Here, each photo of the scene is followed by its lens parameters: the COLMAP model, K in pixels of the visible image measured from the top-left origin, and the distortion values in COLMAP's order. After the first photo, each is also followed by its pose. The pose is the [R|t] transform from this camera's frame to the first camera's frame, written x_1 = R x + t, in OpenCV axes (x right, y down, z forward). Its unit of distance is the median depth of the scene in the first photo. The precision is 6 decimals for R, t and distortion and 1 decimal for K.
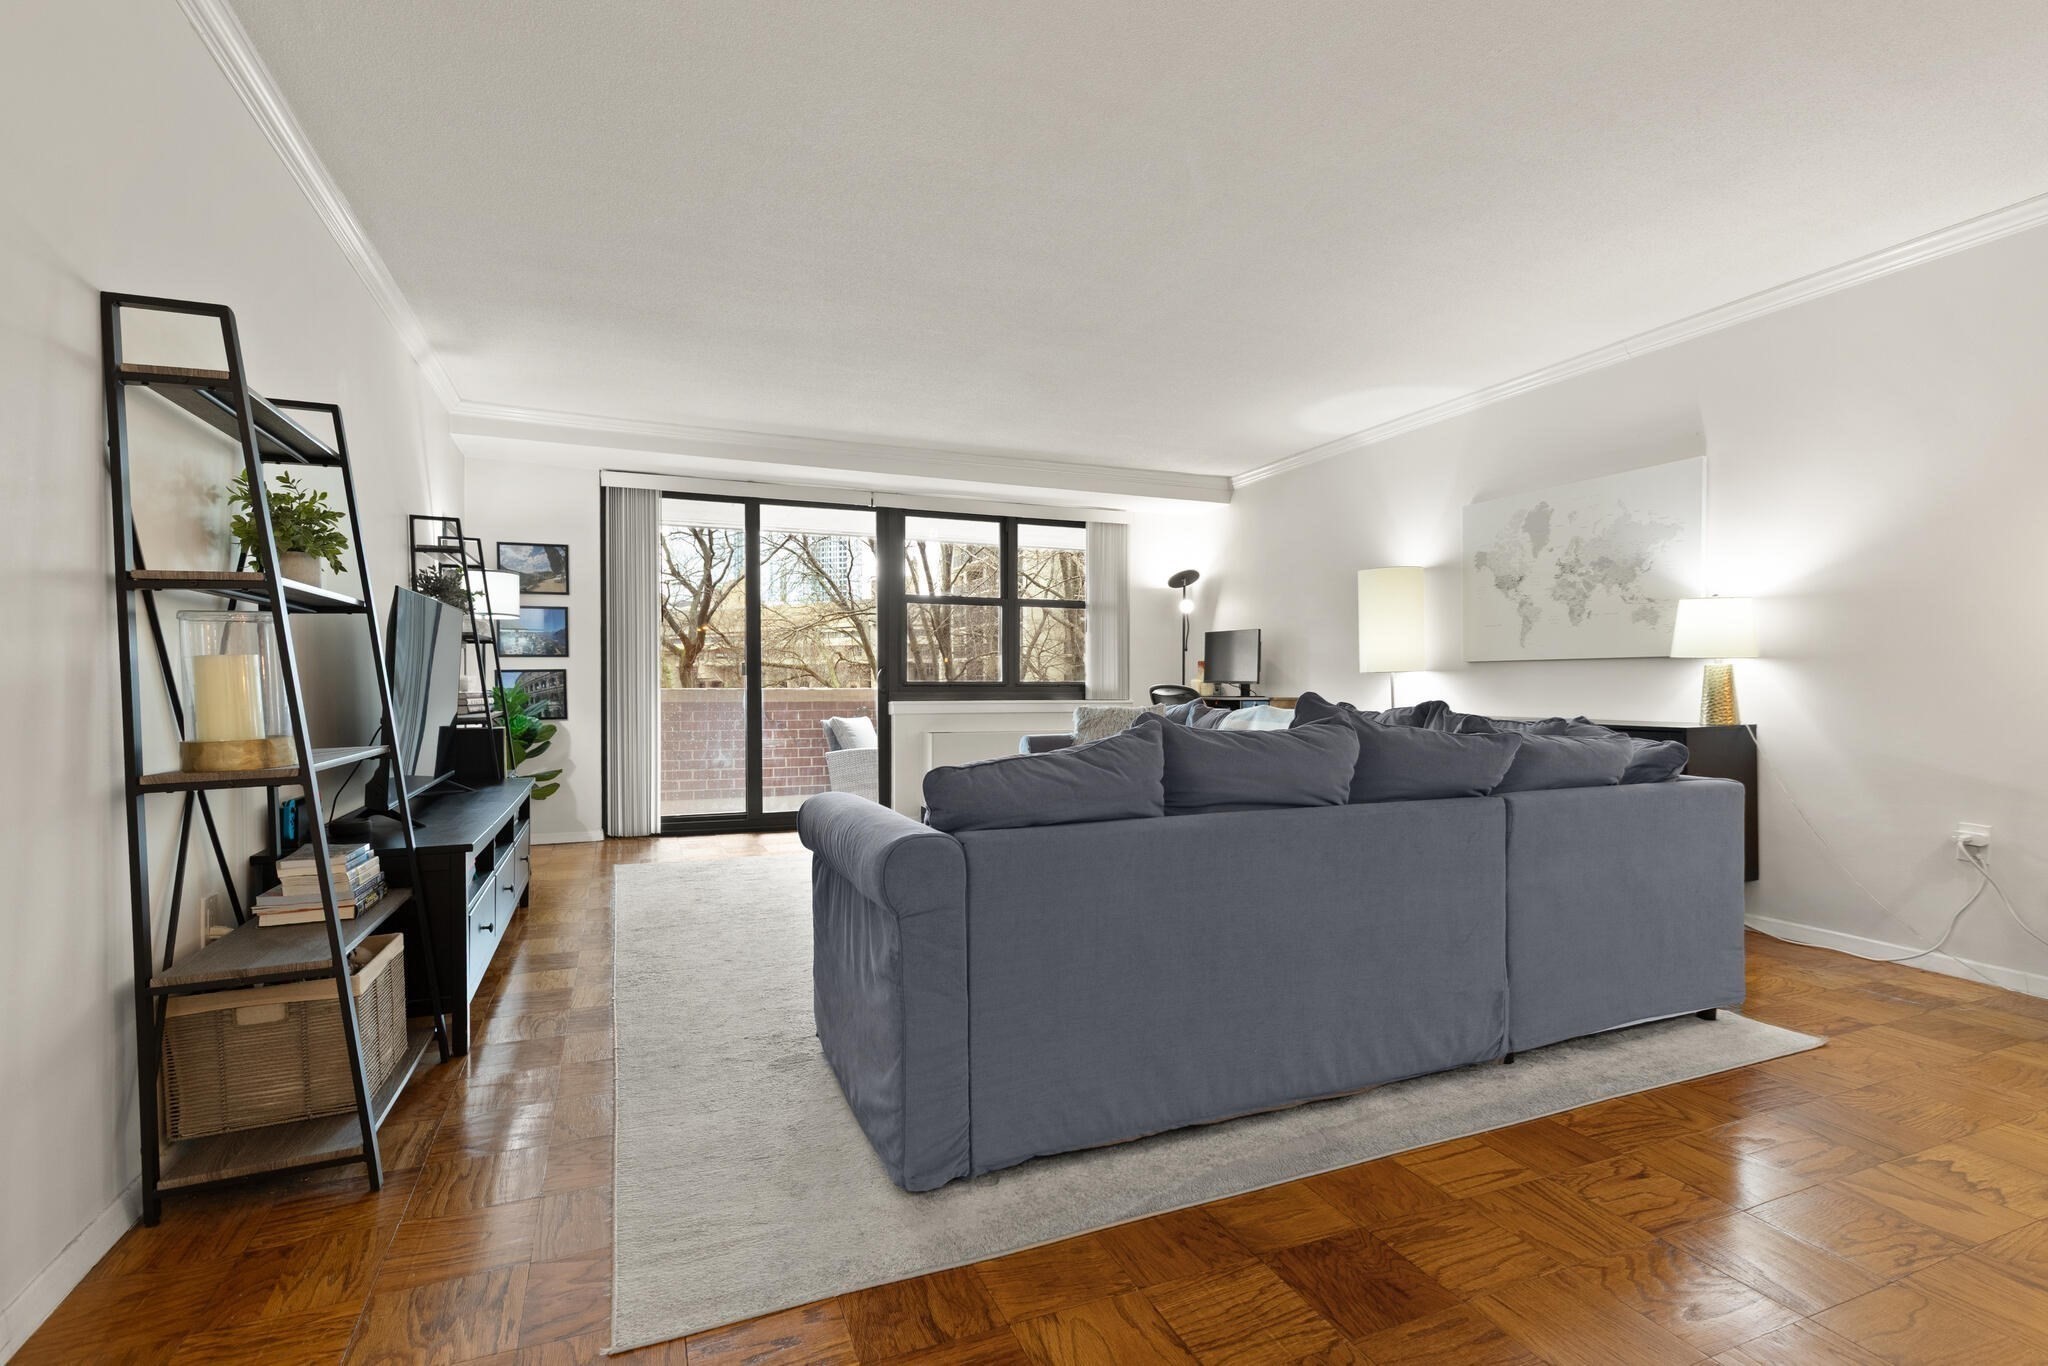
lens RADIAL K [[928.8, 0, 1013.7], [0, 928.8, 700.9], [0, 0, 1]] dist [0.001587, -0.000104]
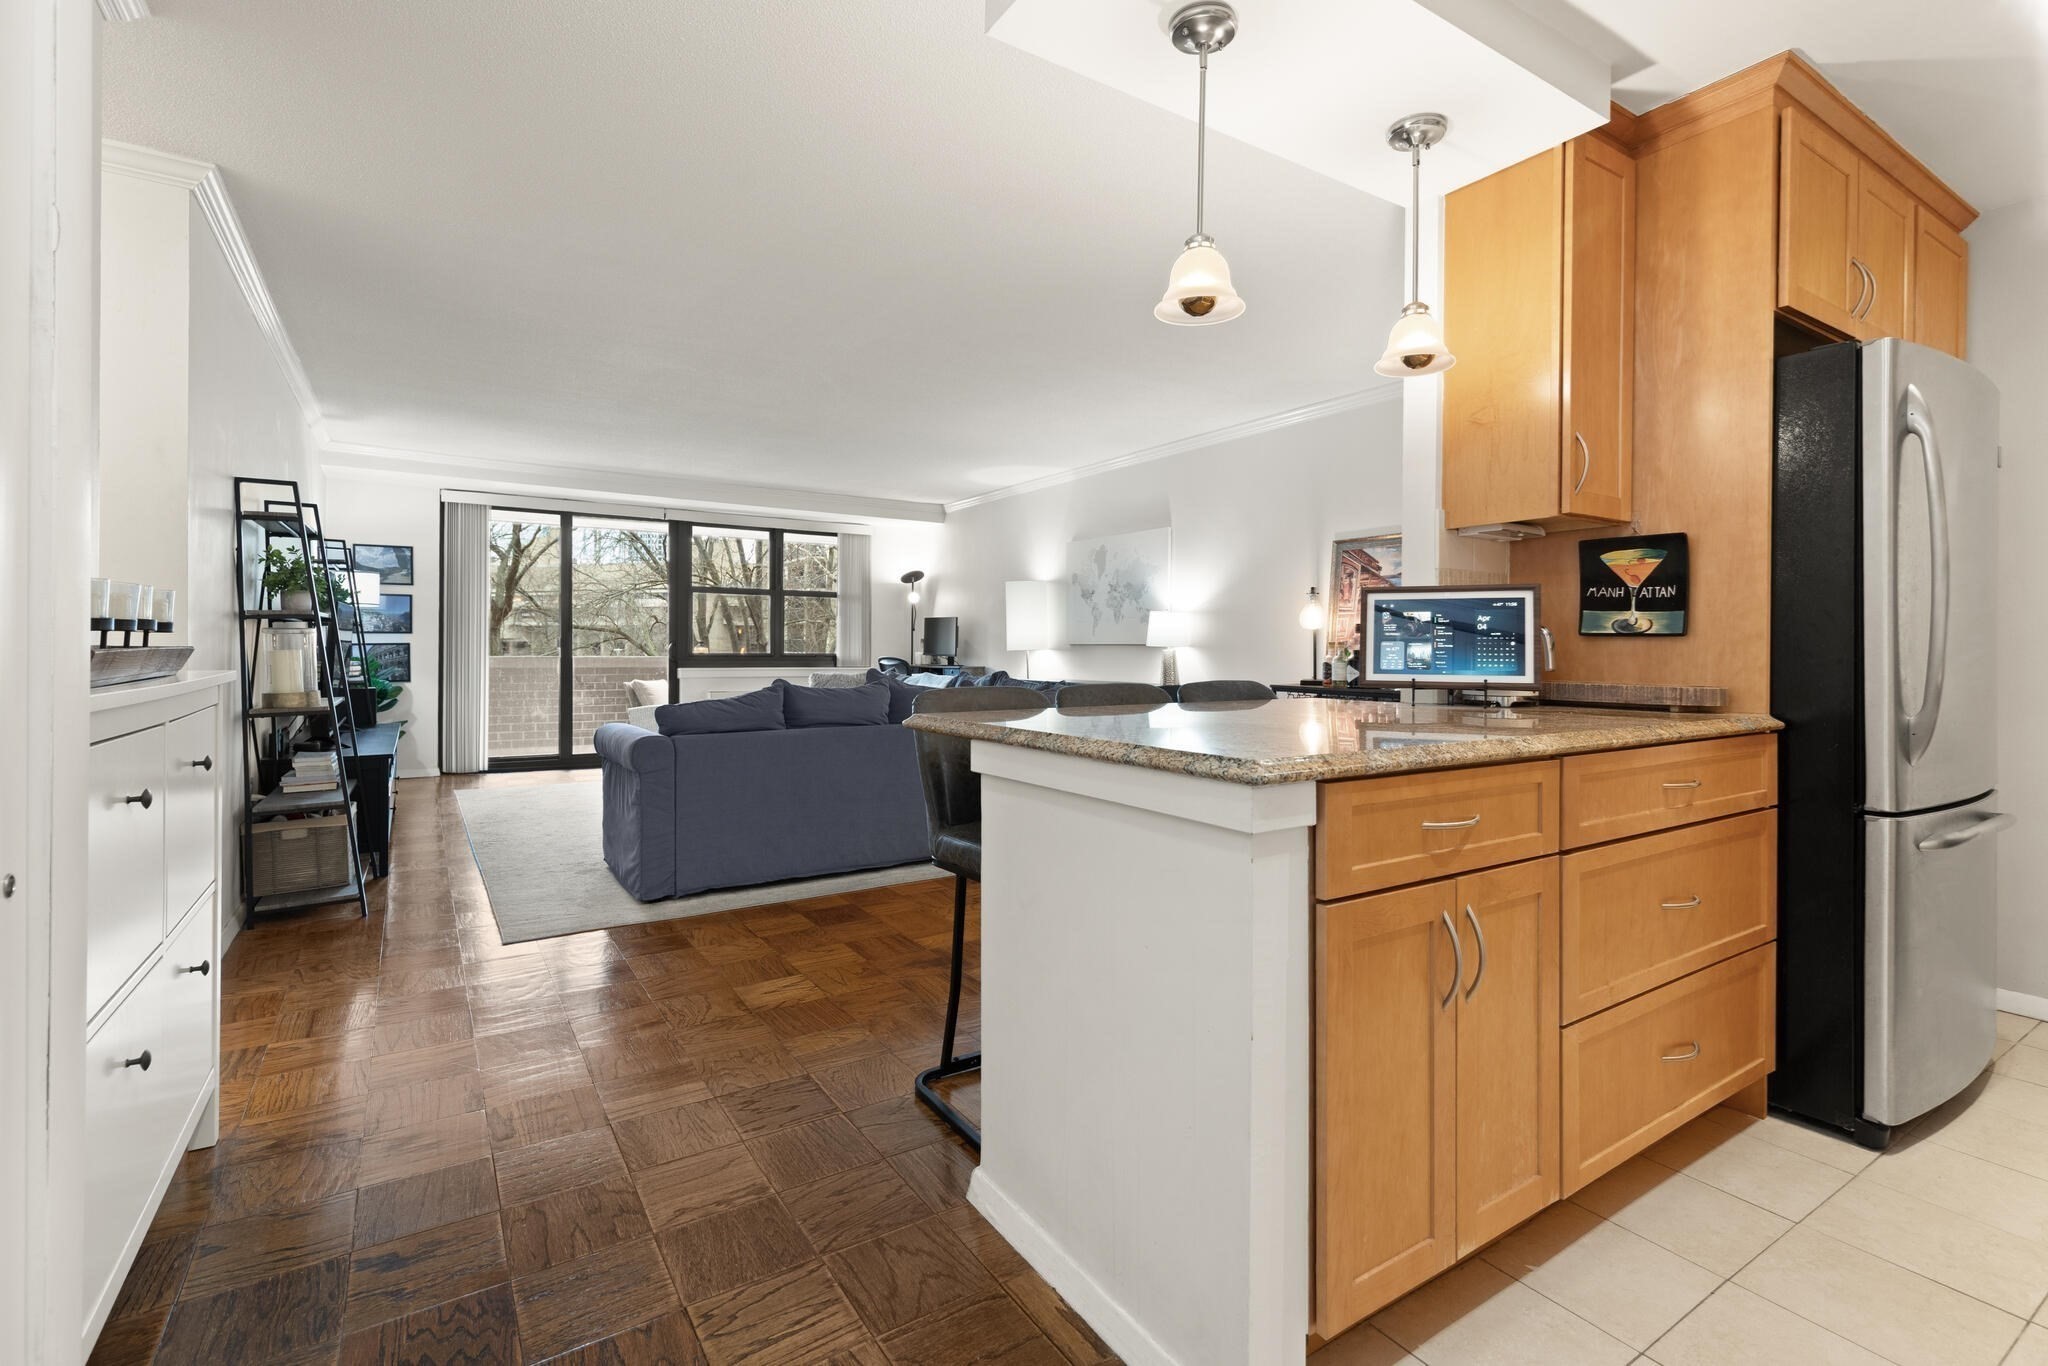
lens RADIAL K [[928.8, 0, 1023.7], [0, 928.8, 653.1], [0, 0, 1]] dist [0.001587, -0.000104]
pose [[0.982692, 0.005970, 0.185153, 0.137261], [-0.003982, 0.999930, -0.011107, -0.010793], [-0.185207, 0.010177, 0.982647, -0.502524]]
